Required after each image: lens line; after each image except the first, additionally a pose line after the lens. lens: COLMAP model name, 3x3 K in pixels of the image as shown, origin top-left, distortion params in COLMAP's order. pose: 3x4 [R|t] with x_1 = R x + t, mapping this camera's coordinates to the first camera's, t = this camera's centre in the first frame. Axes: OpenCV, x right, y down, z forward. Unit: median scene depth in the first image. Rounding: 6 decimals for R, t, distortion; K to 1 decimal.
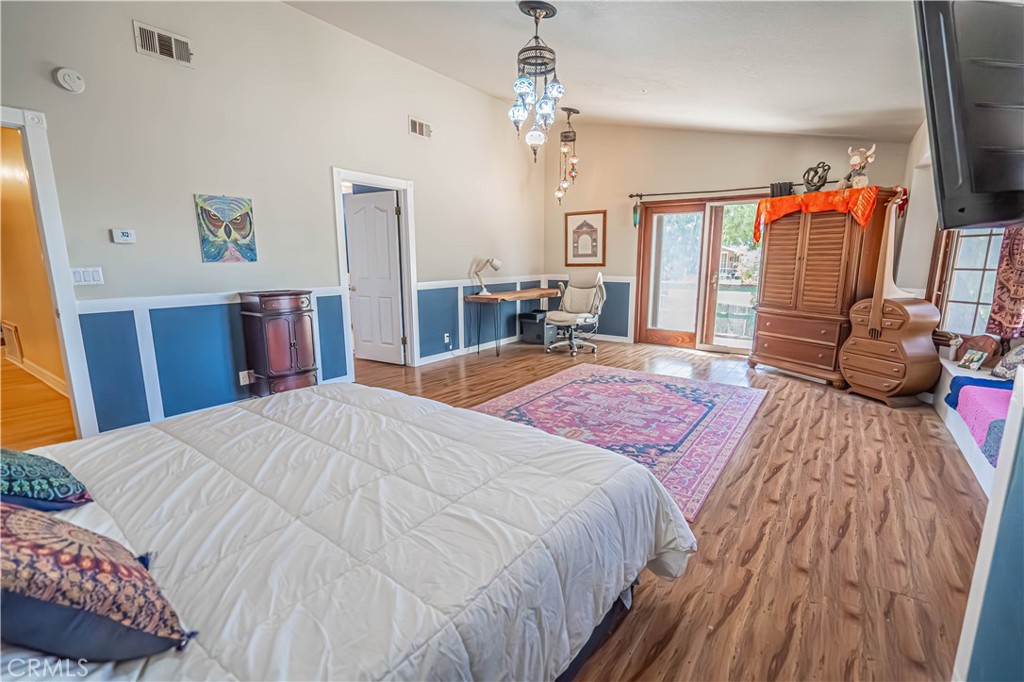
lens RADIAL K [[462.0, 0, 512.6], [0, 462.0, 345.1], [0, 0, 1]] dist [-0.007188, 0.004121]
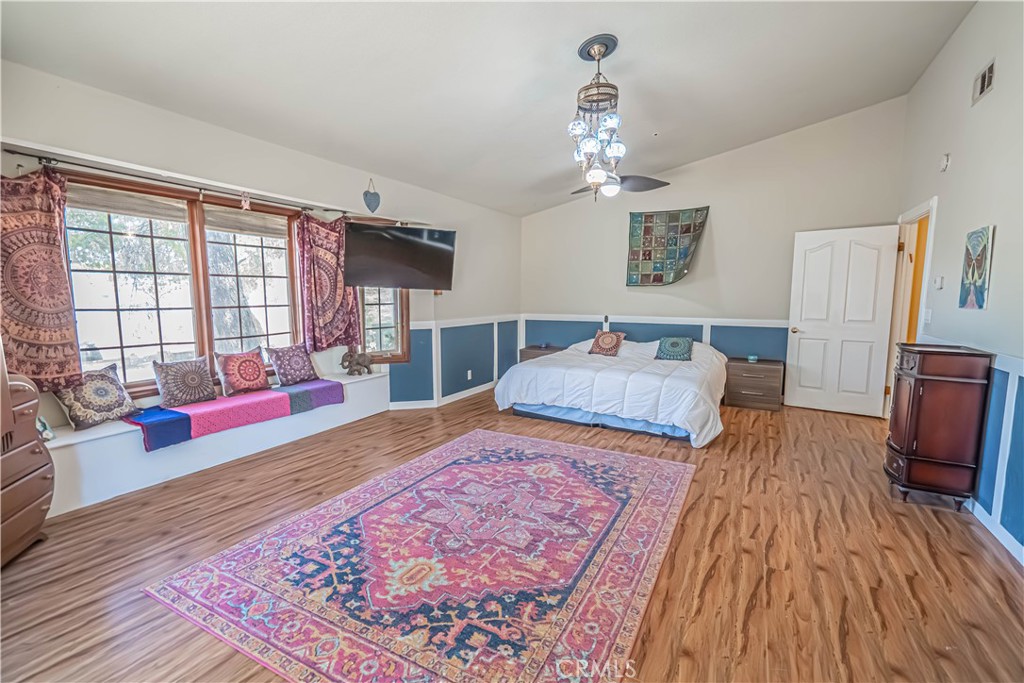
lens RADIAL K [[462.0, 0, 512.6], [0, 462.0, 345.6], [0, 0, 1]] dist [-0.007188, 0.004121]
pose [[-0.991941, 0.008957, -0.126382, 0.262944], [-0.028961, 0.955061, 0.294993, -0.299829], [0.123345, 0.296276, -0.947104, 1.513439]]
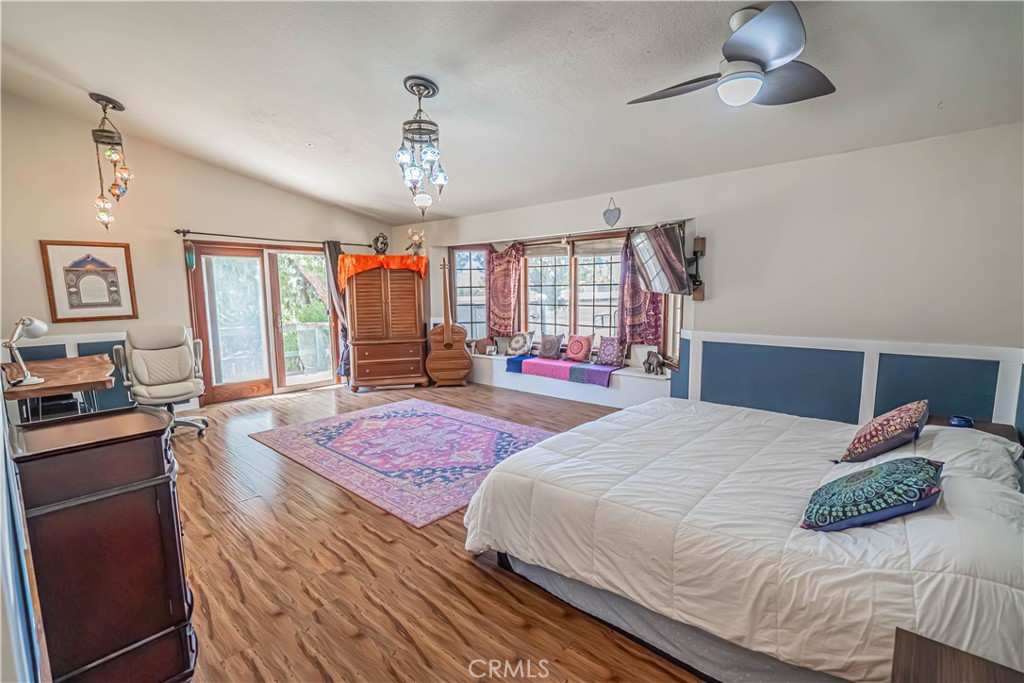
lens RADIAL K [[462.0, 0, 512.6], [0, 462.0, 345.6], [0, 0, 1]] dist [-0.007188, 0.004121]
pose [[0.114919, -0.122560, 0.985785, -0.786075], [0.196418, 0.975571, 0.098393, -0.139994], [-0.973763, 0.182319, 0.136185, 0.543782]]
